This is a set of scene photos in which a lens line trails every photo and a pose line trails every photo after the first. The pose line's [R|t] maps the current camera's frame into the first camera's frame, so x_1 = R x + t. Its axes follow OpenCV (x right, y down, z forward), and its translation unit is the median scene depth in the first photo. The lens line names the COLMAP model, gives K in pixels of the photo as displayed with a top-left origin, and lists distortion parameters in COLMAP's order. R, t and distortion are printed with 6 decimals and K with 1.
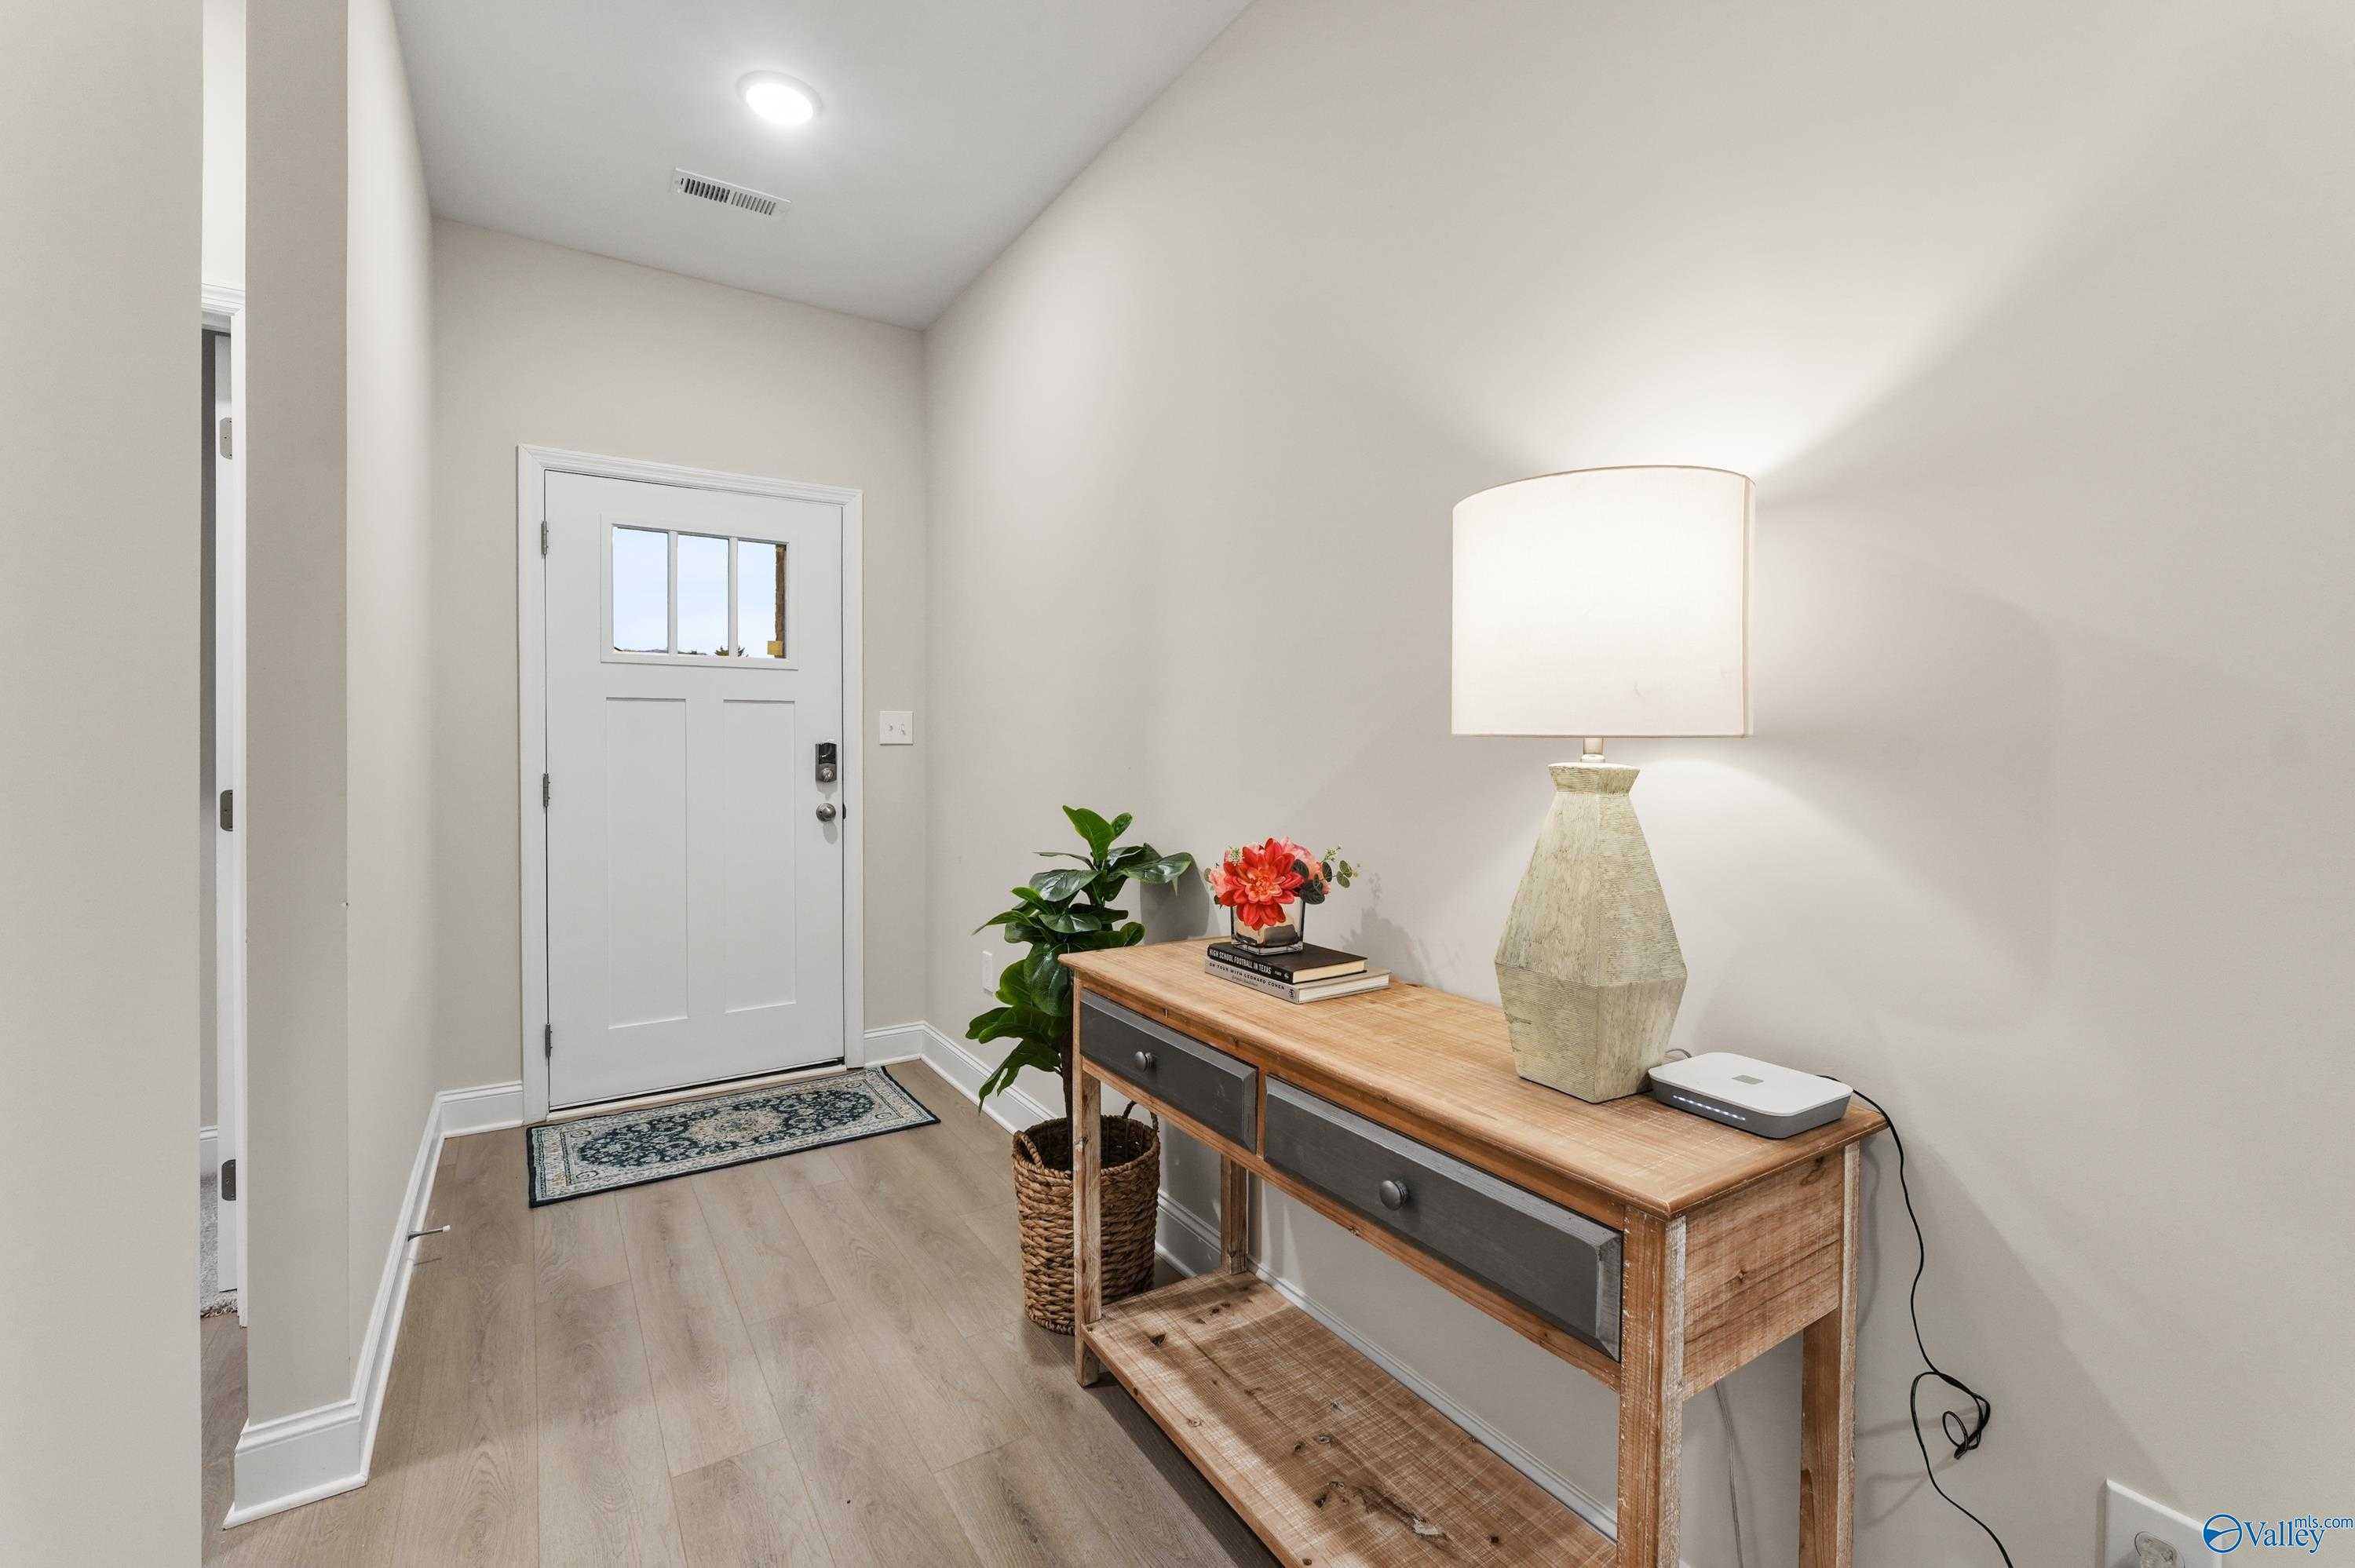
lens RADIAL K [[1010.8, 0, 1185.0], [0, 1010.8, 761.7], [0, 0, 1]] dist [0.001413, -0.000117]
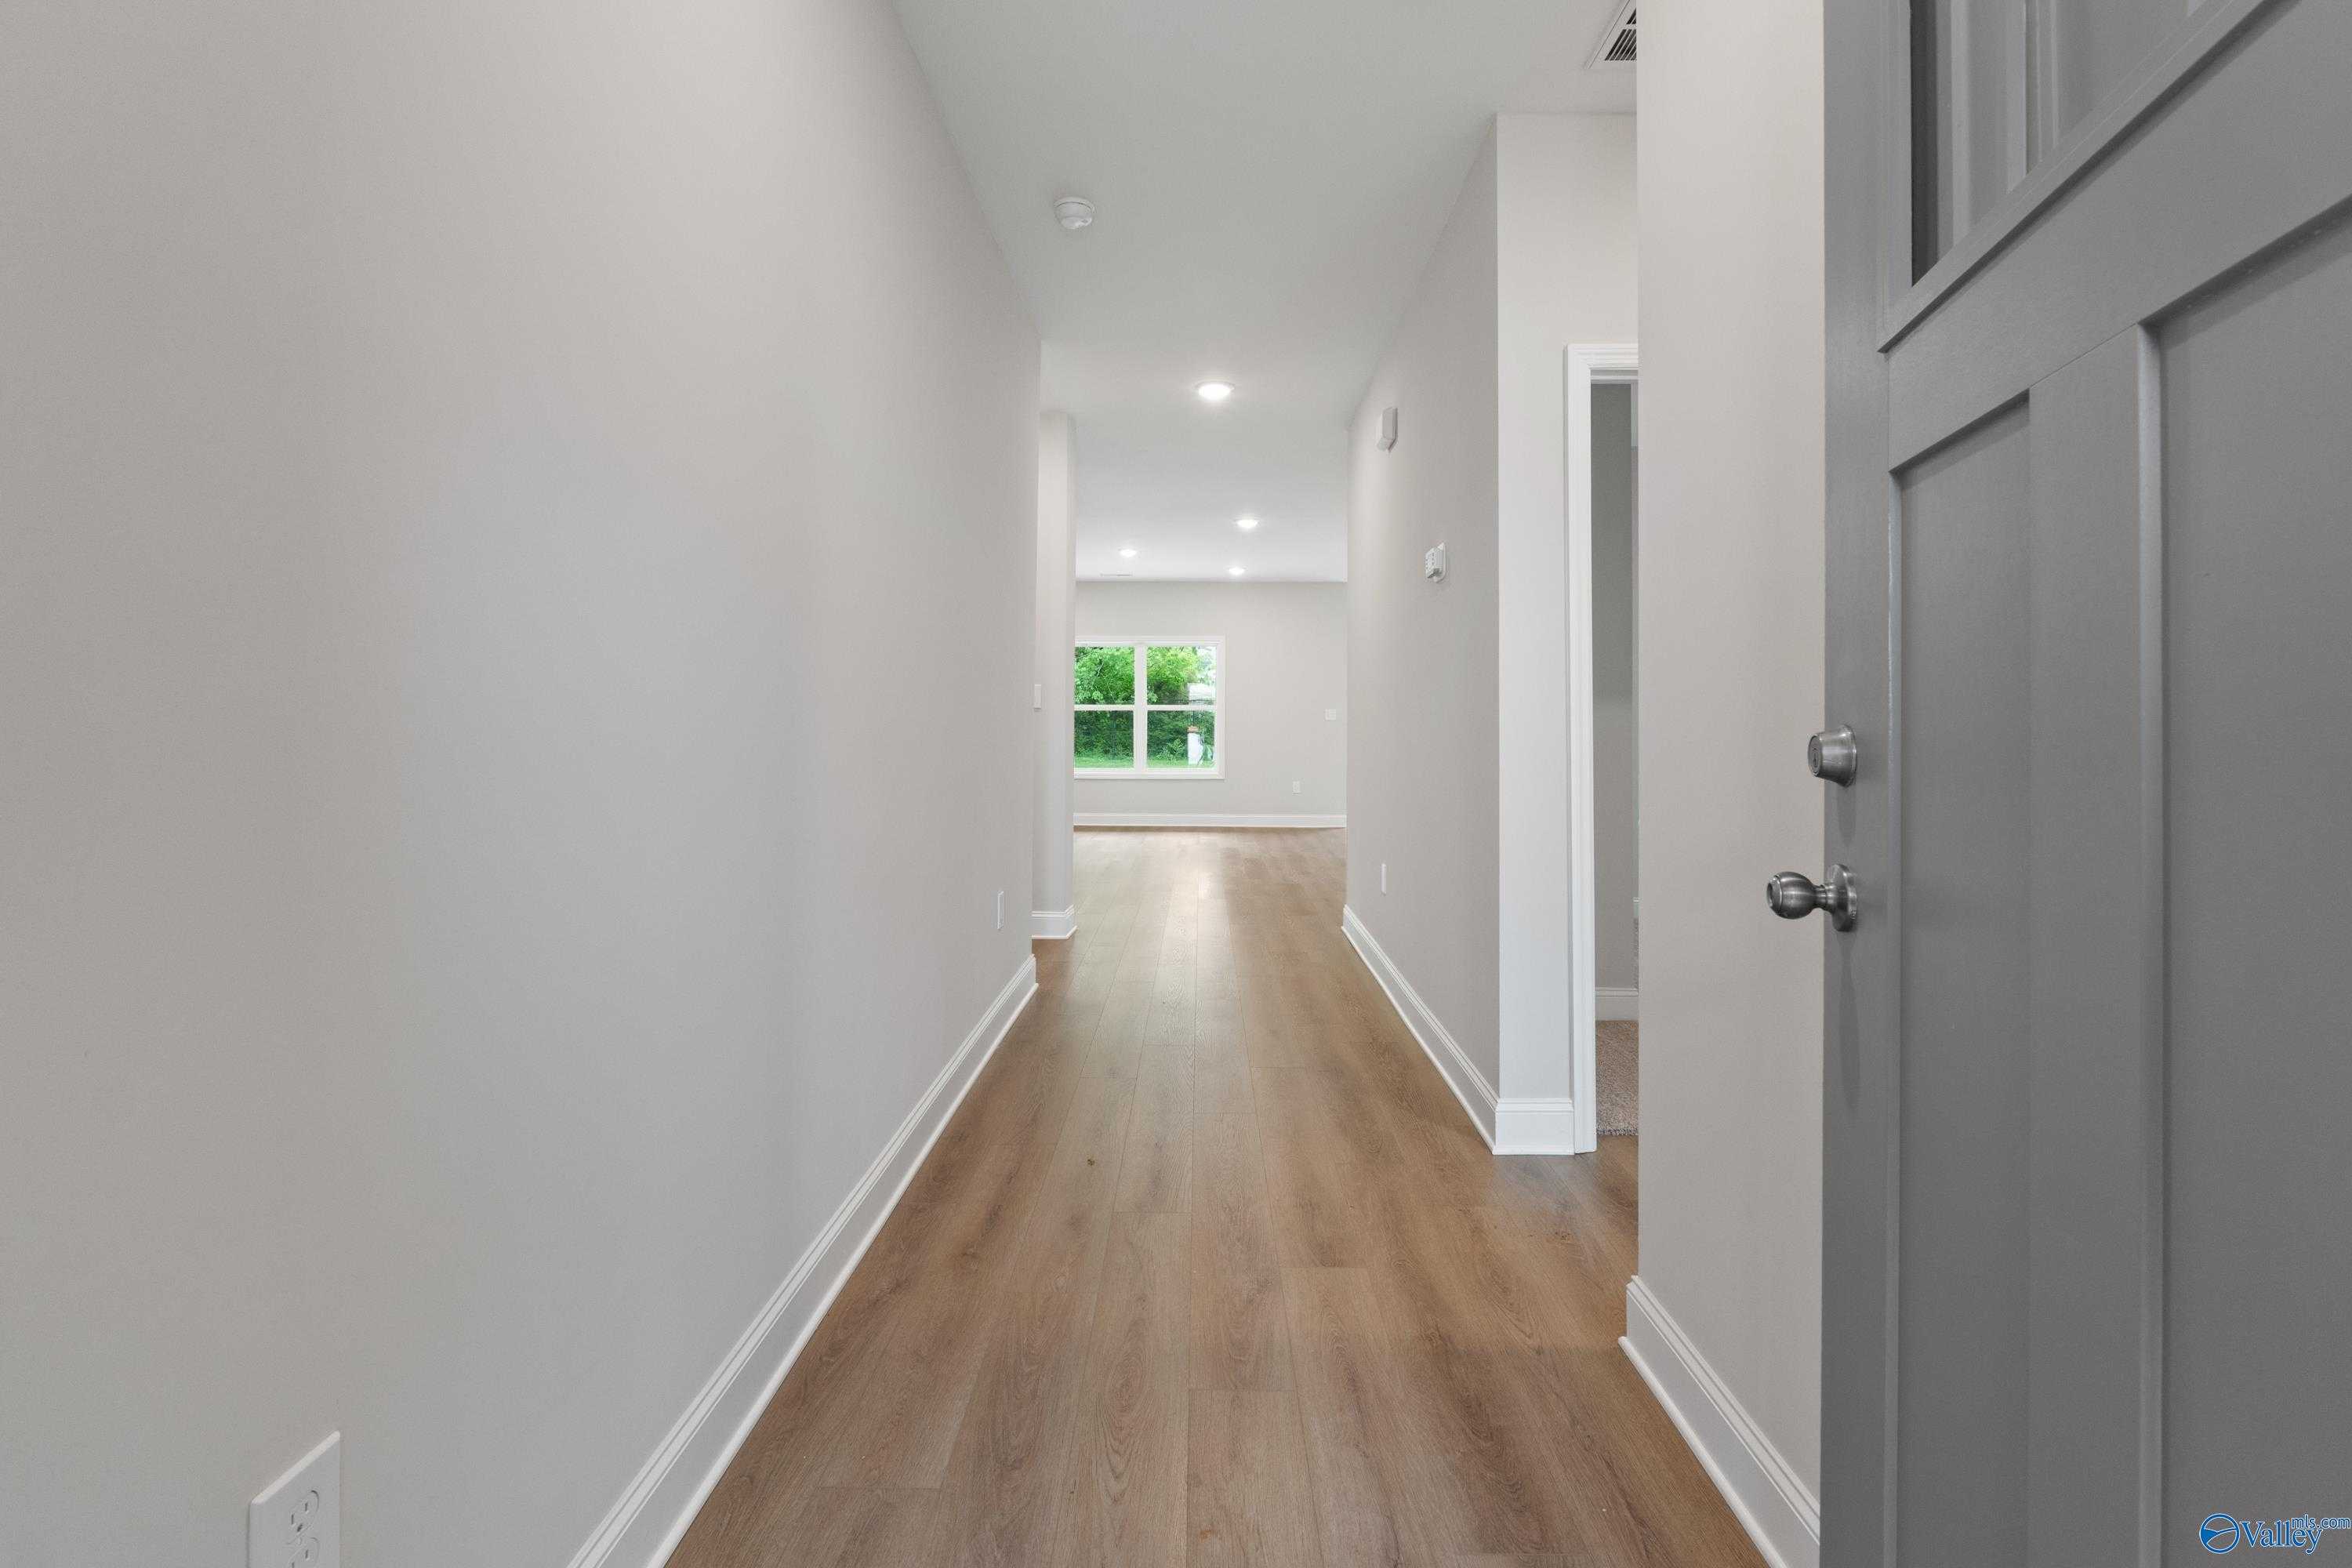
lens RADIAL K [[1009.6, 0, 1183.5], [0, 1009.6, 761.7], [0, 0, 1]] dist [0.001413, -0.000117]
pose [[-0.830200, -0.027185, 0.556802, -0.528962], [-0.001172, 0.998893, 0.047022, 0.009348], [-0.557464, 0.038385, -0.829313, 1.131230]]
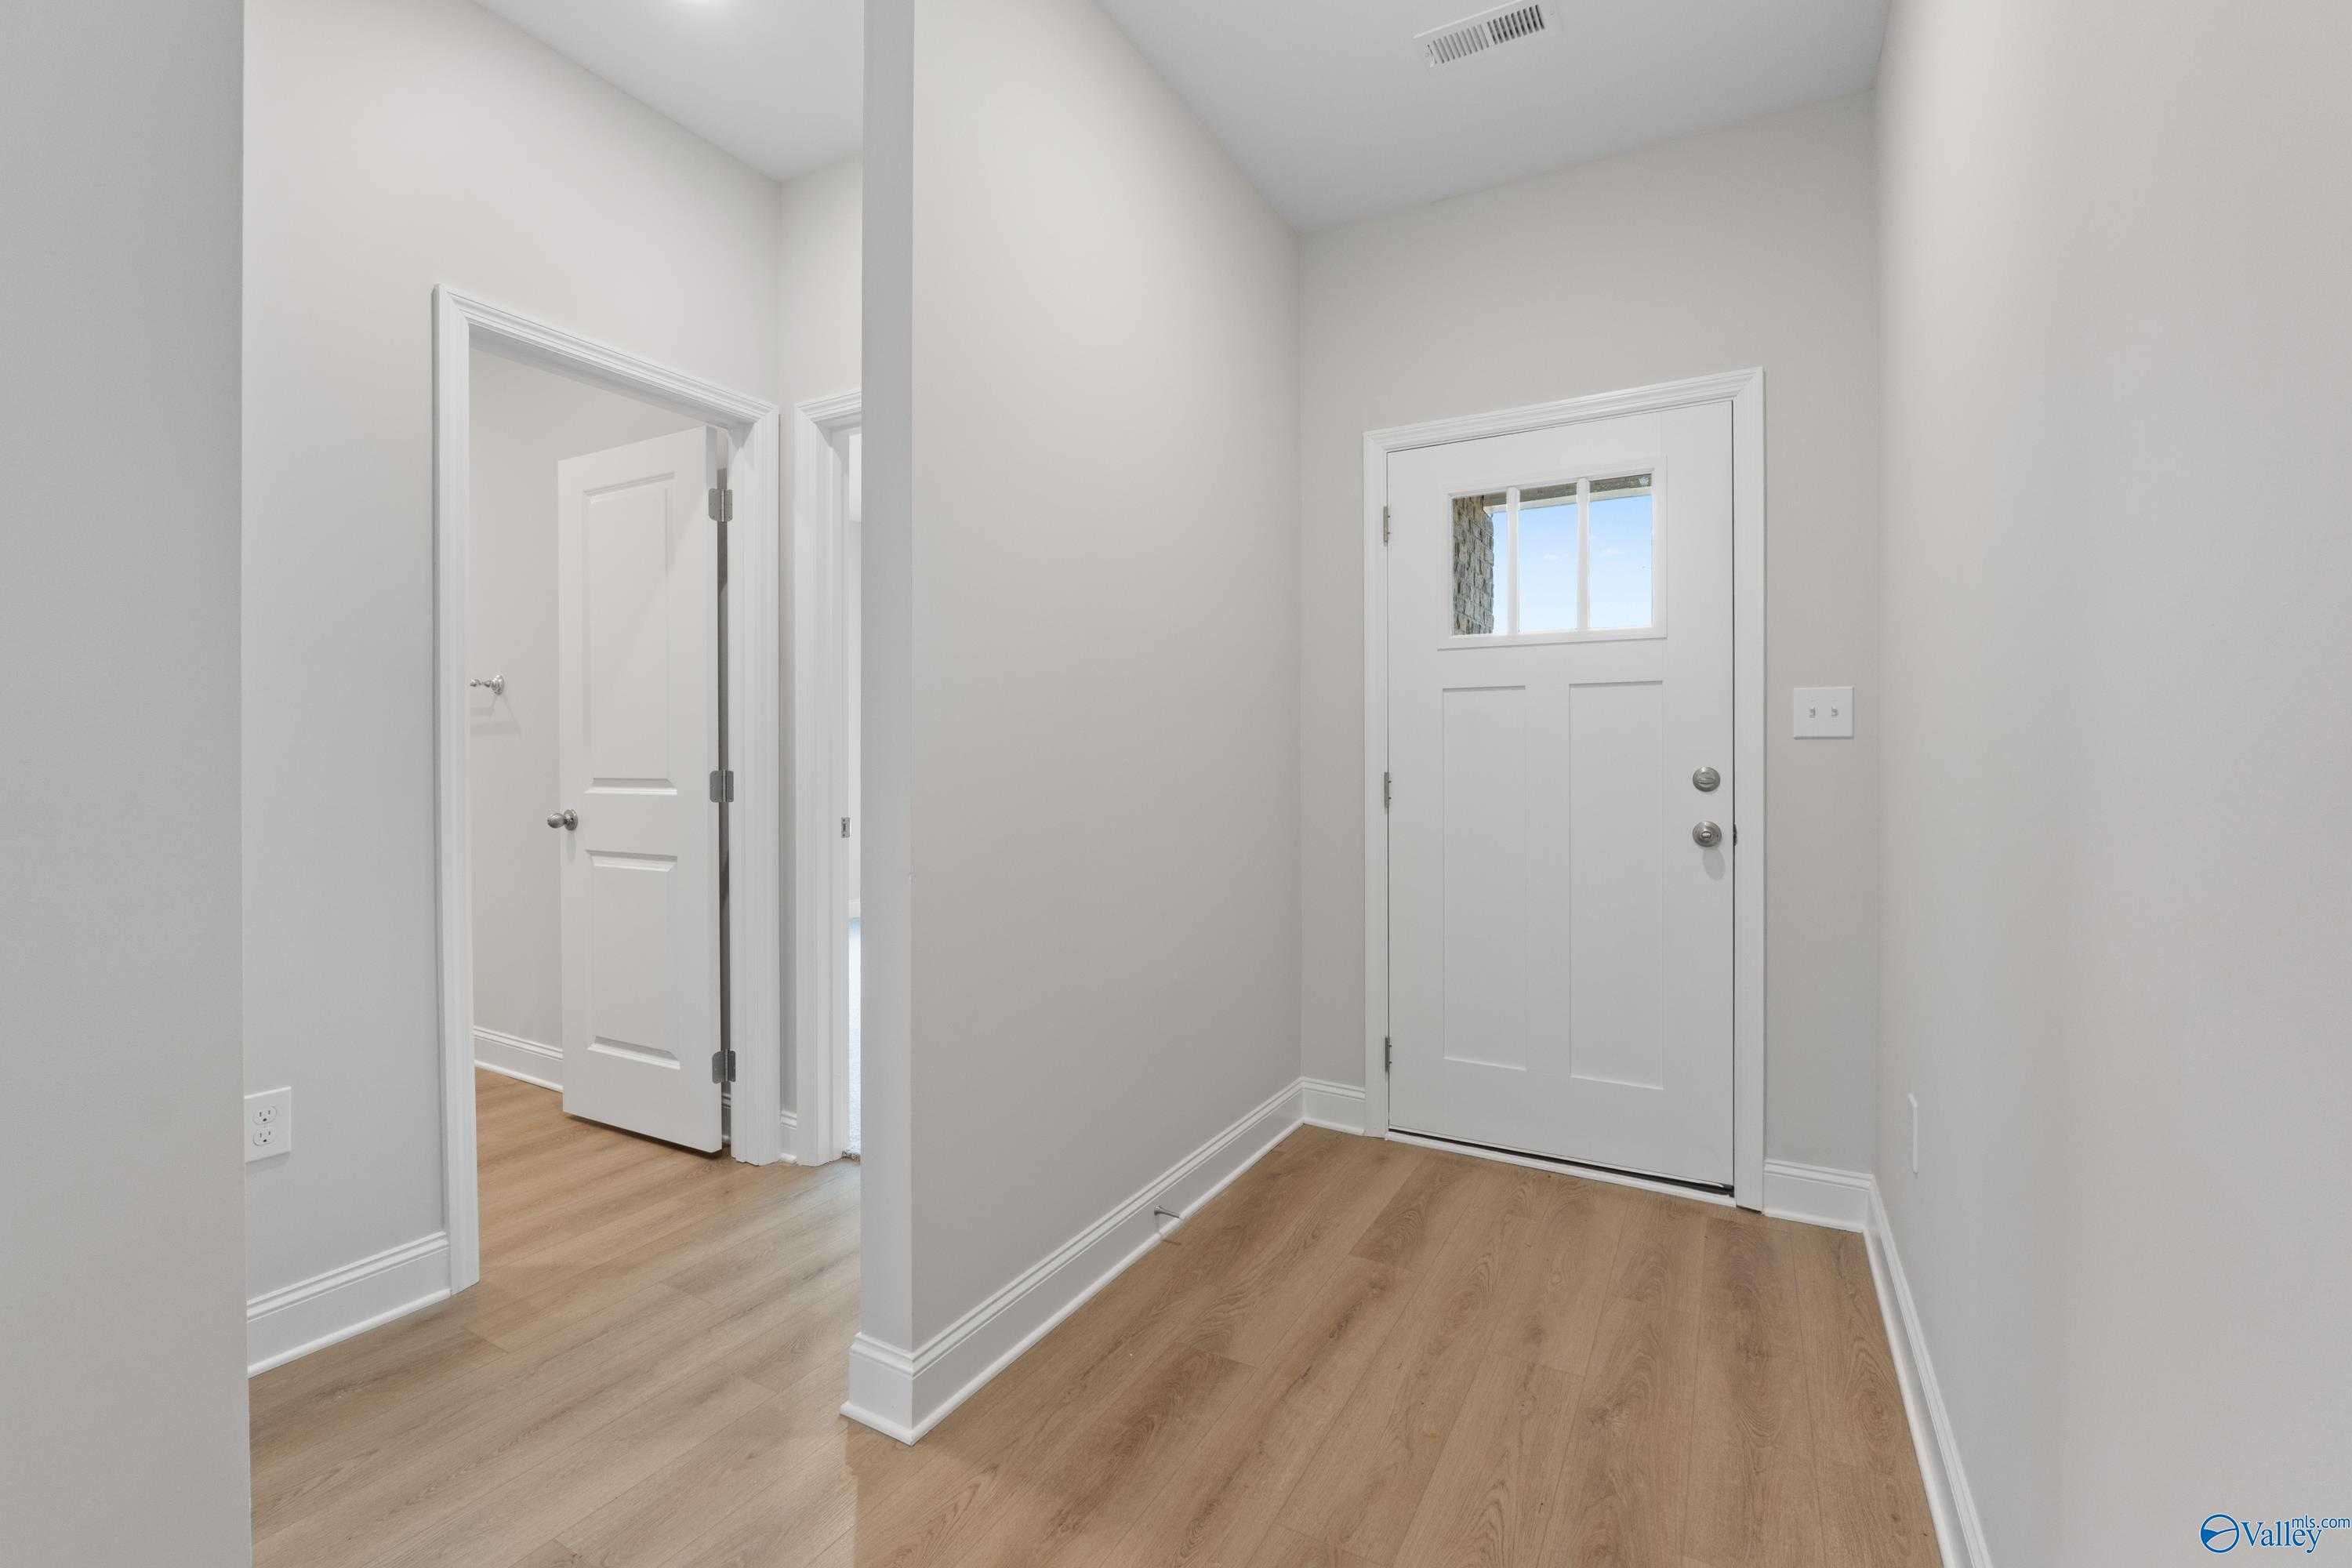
lens RADIAL K [[1009.6, 0, 1183.5], [0, 1009.6, 761.7], [0, 0, 1]] dist [0.001413, -0.000117]
pose [[0.467019, 0.004364, -0.884237, 0.119344], [-0.015127, 0.999881, -0.003055, 0.007514], [0.884118, 0.014803, 0.467029, 0.392172]]
